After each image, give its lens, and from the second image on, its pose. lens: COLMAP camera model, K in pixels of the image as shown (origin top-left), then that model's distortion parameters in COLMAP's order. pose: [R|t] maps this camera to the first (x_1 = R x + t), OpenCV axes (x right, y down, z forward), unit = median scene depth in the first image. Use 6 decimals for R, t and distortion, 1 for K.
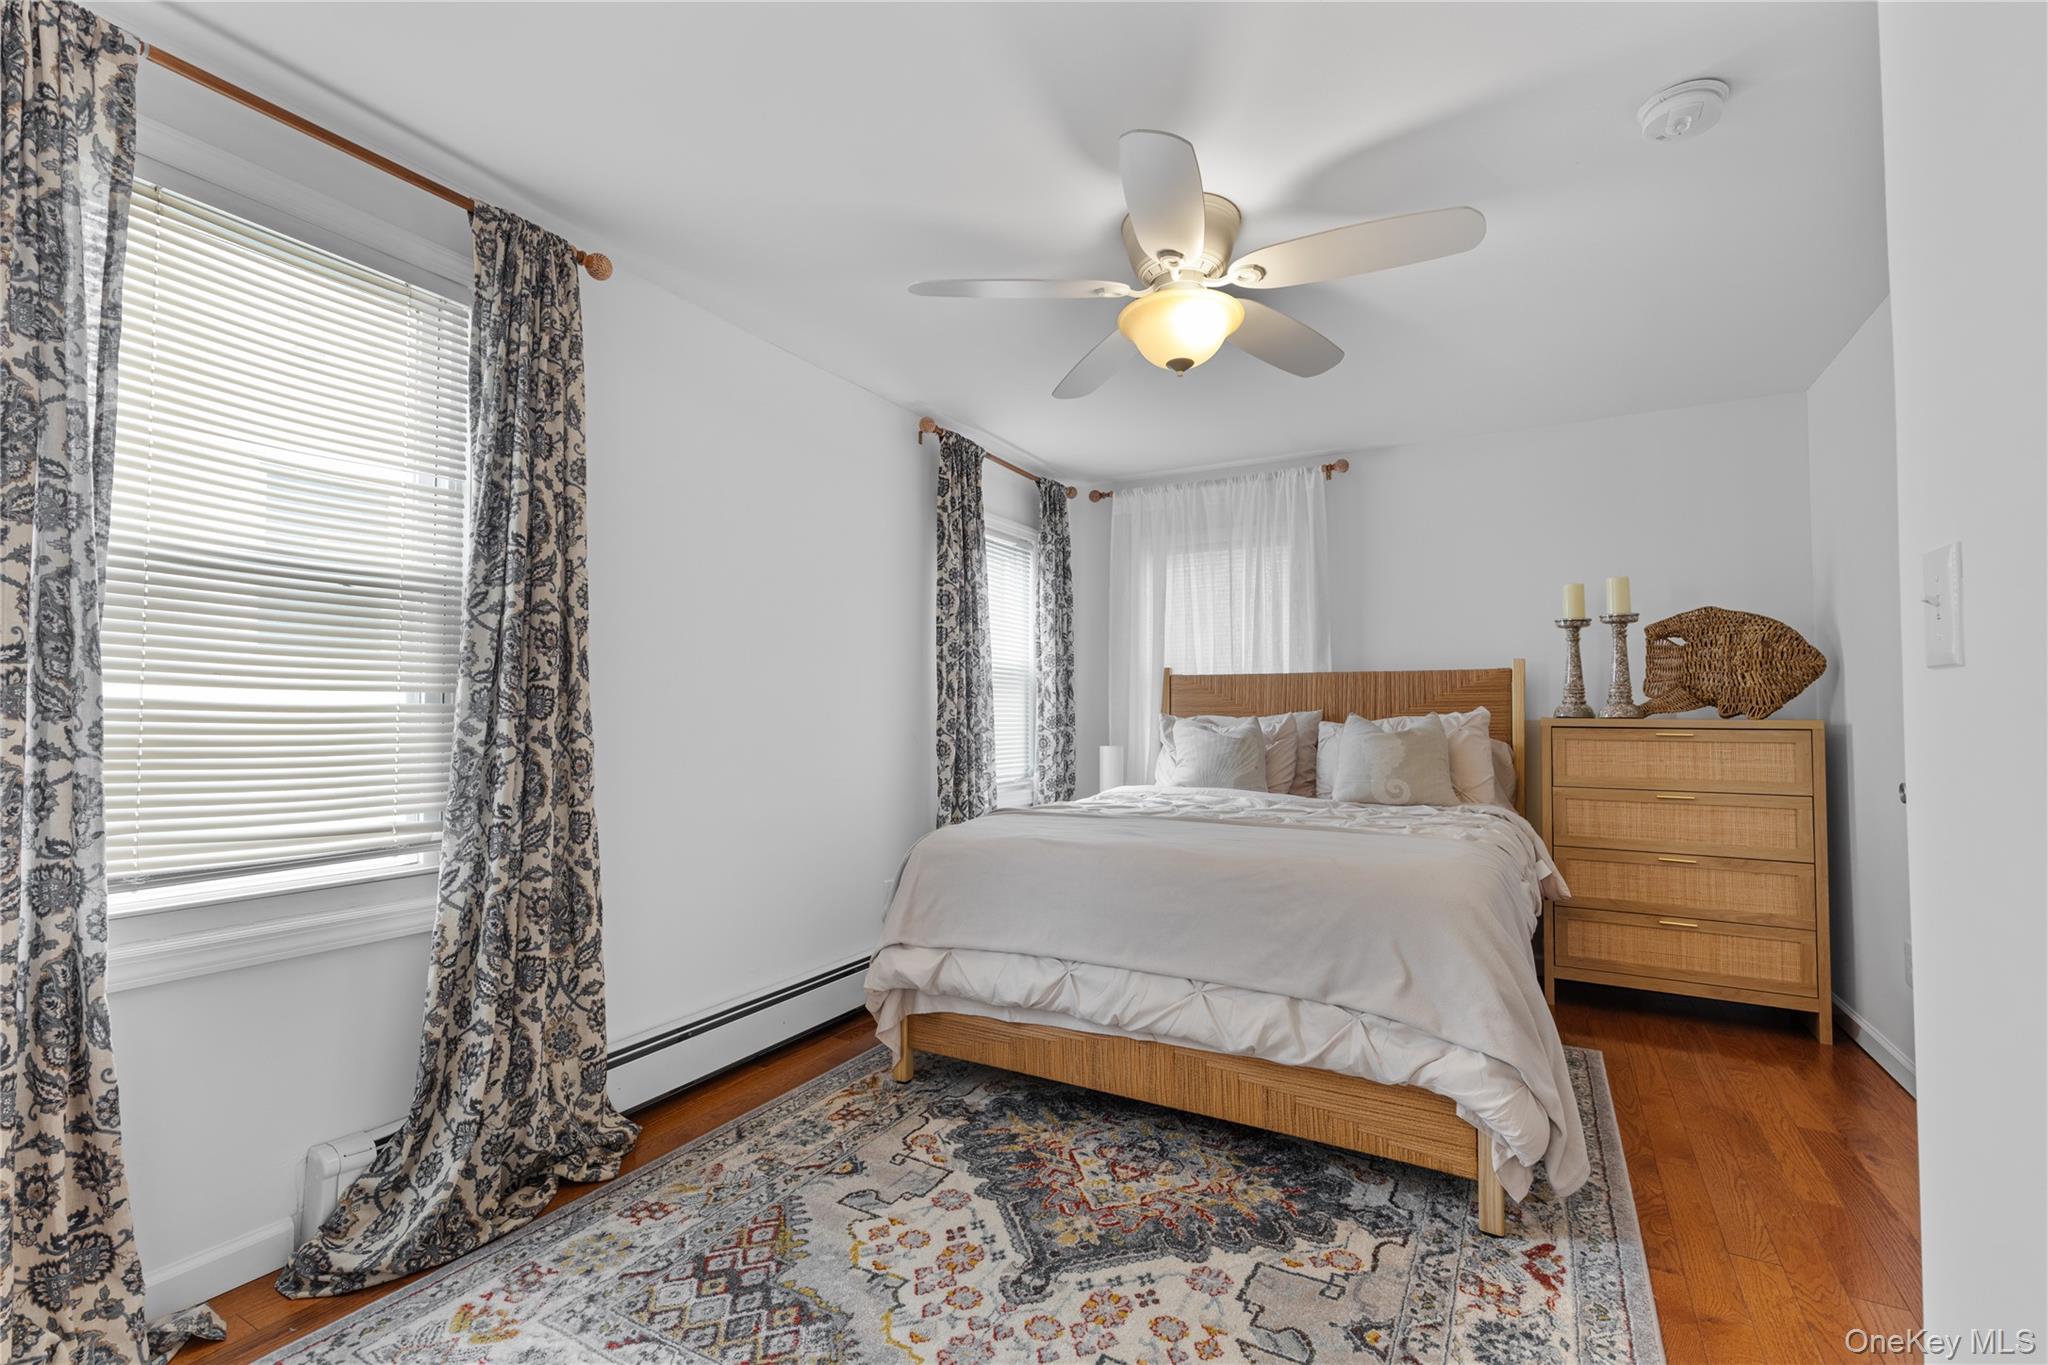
lens RADIAL K [[945.0, 0, 1024.0], [0, 945.0, 682.5], [0, 0, 1]] dist [0.009493, -0.000234]
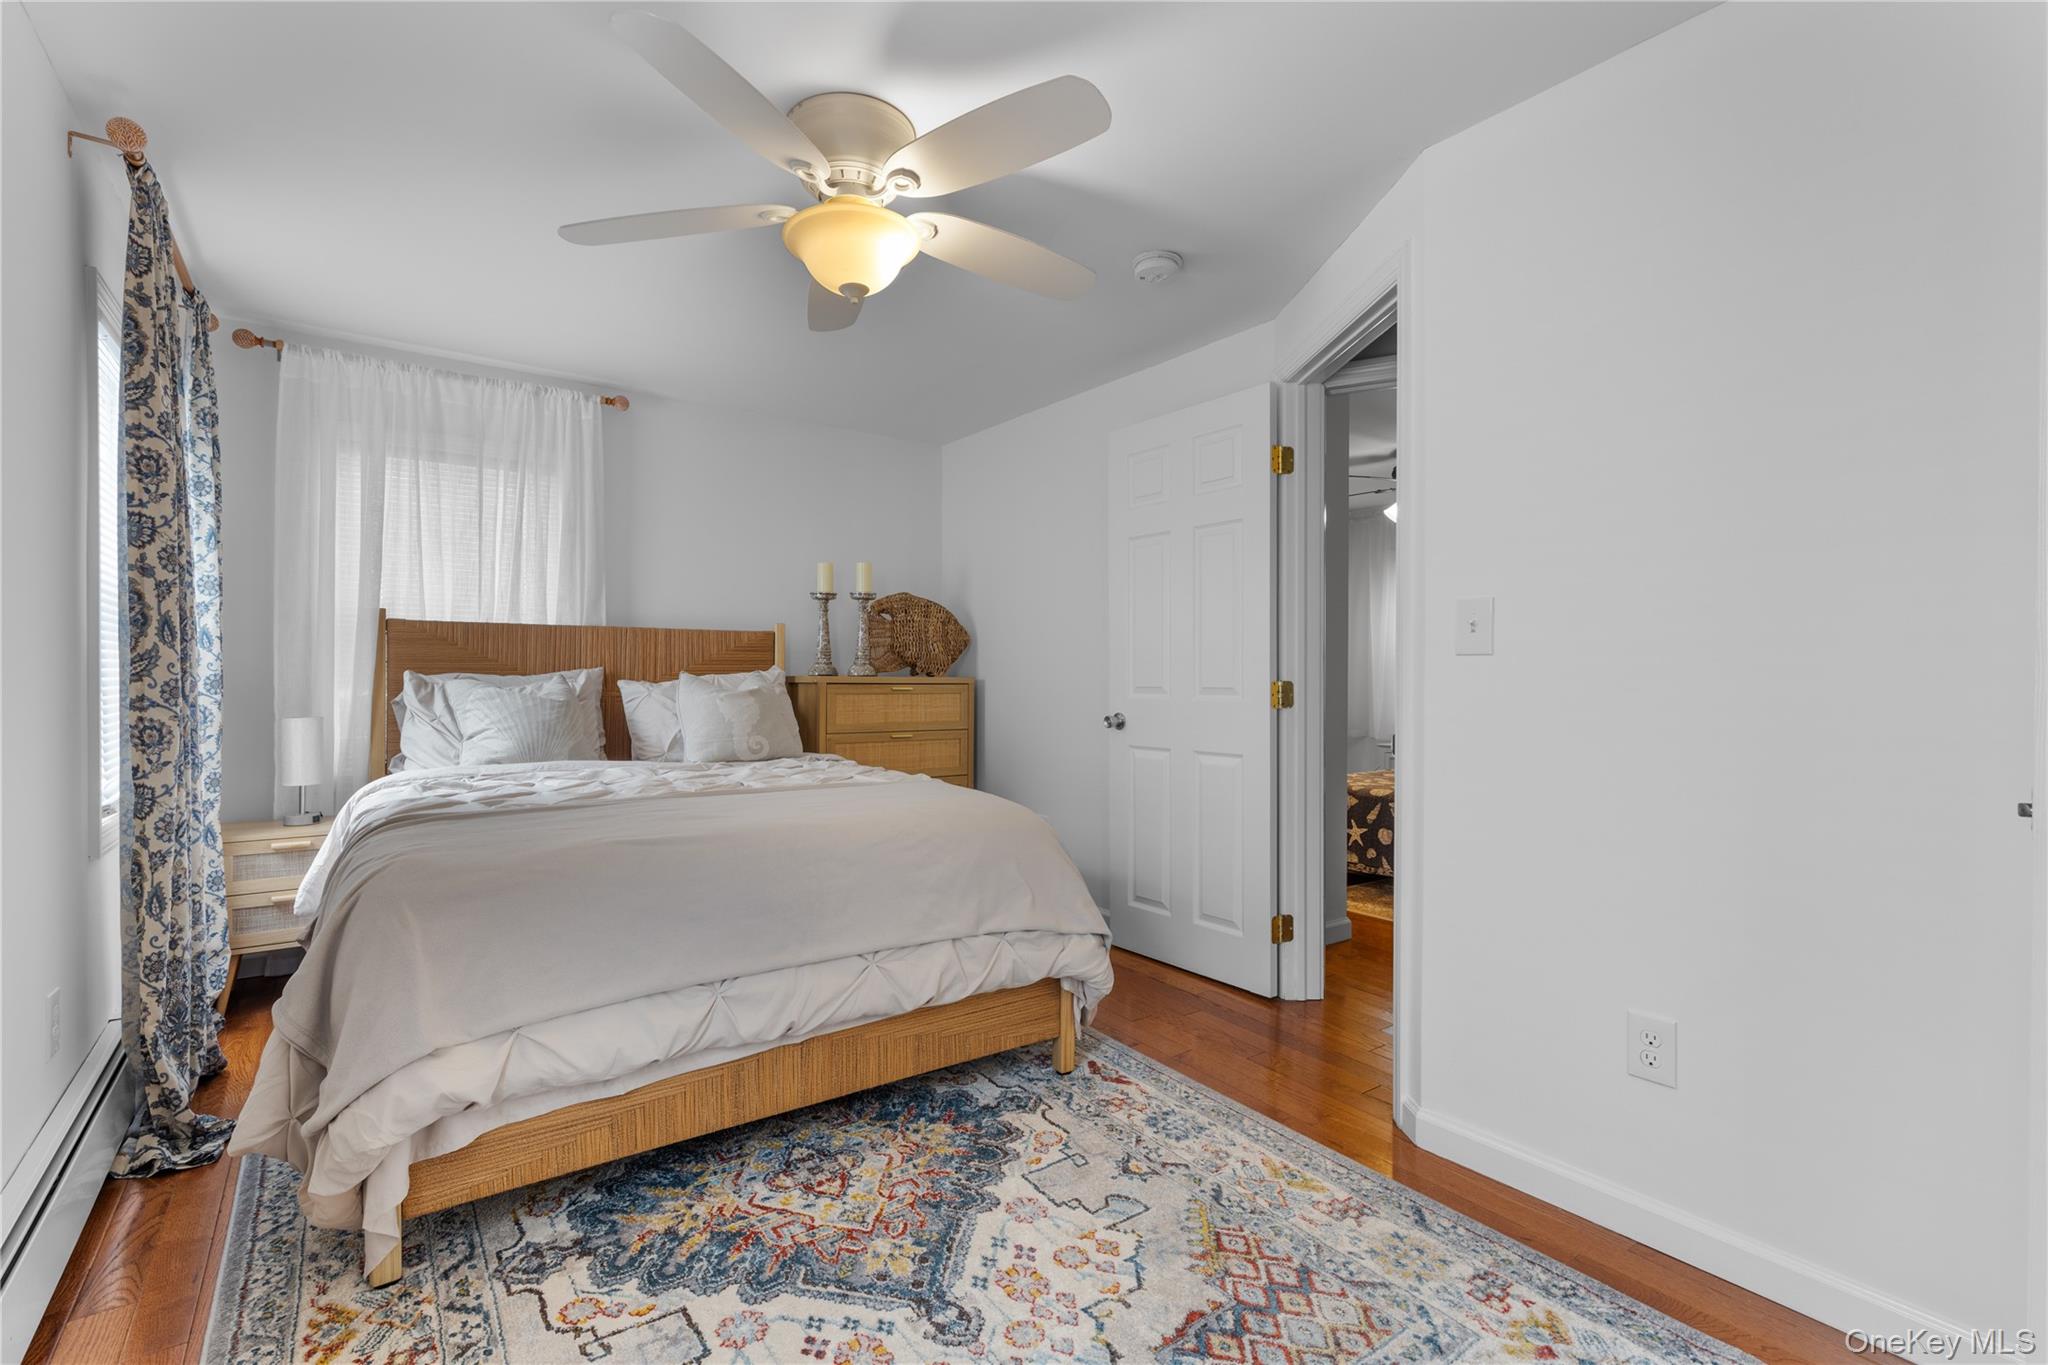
lens RADIAL K [[916.8, 0, 1024.0], [0, 916.8, 682.5], [0, 0, 1]] dist [0.002034, 0.000049]
pose [[0.410773, -0.008677, 0.911696, -0.527281], [-0.034762, 0.999079, 0.025171, 0.012032], [-0.911075, -0.042032, 0.410093, 0.435852]]
